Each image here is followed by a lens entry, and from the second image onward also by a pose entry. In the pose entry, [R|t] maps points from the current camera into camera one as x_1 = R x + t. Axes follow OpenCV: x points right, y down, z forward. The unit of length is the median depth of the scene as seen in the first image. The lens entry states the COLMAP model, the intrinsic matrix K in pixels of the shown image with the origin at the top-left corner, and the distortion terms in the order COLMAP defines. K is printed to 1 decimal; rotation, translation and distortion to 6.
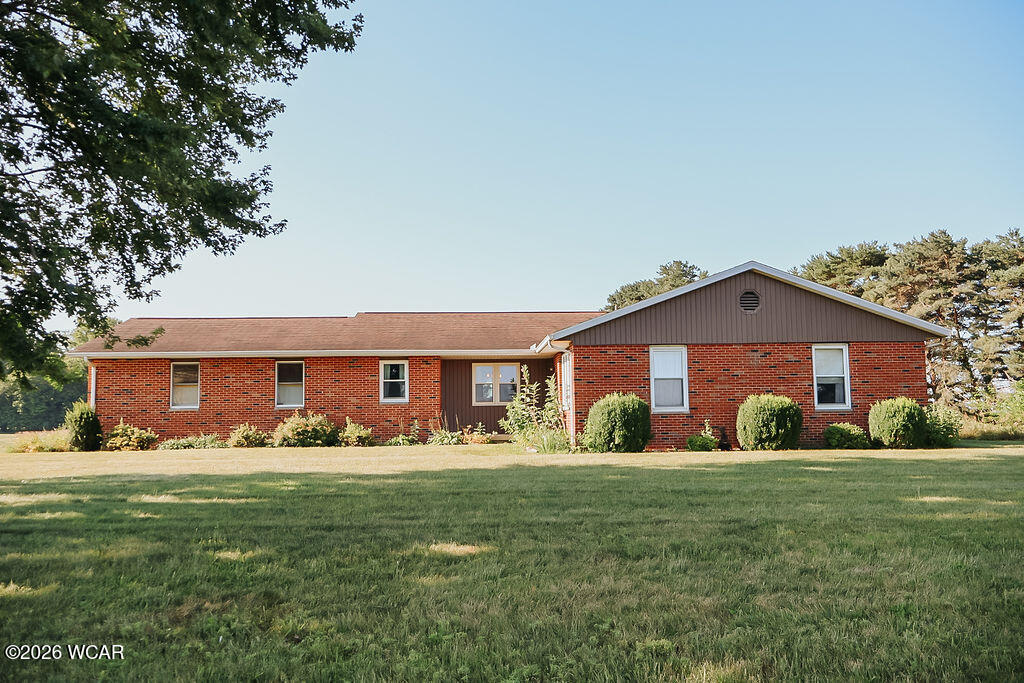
lens RADIAL K [[856.1, 0, 512.0], [0, 856.1, 341.5], [0, 0, 1]] dist [-0.005044, 0.002873]
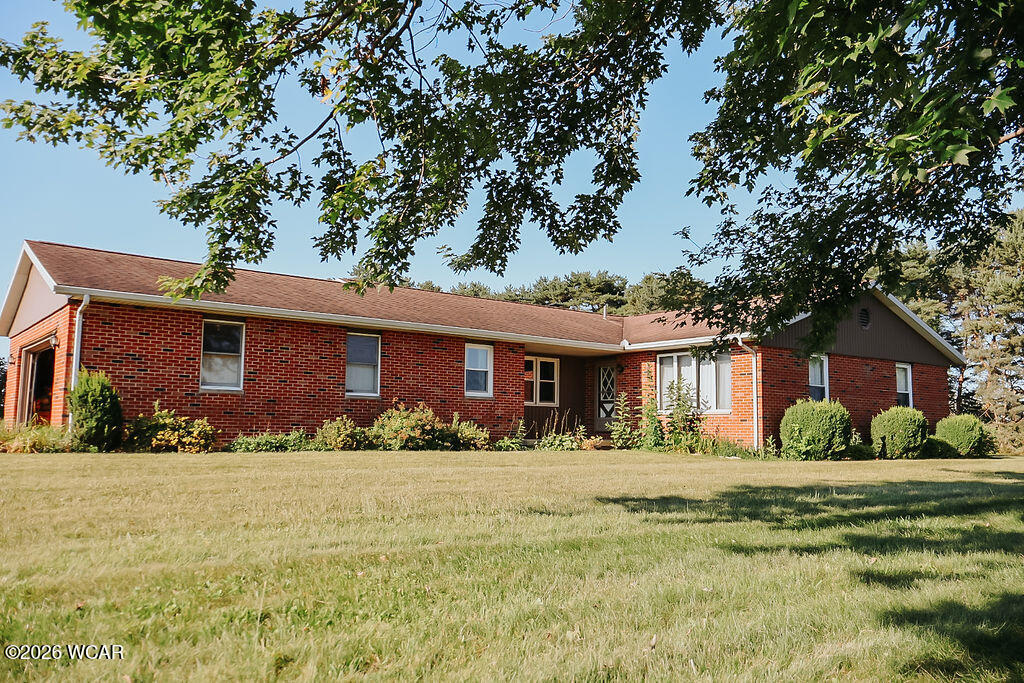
lens RADIAL K [[856.1, 0, 512.0], [0, 856.1, 341.5], [0, 0, 1]] dist [-0.005044, 0.002873]
pose [[0.820460, 0.086558, 0.565114, -0.615205], [-0.077420, 0.996188, -0.040184, 0.053676], [-0.566438, -0.010782, 0.824034, 0.351318]]
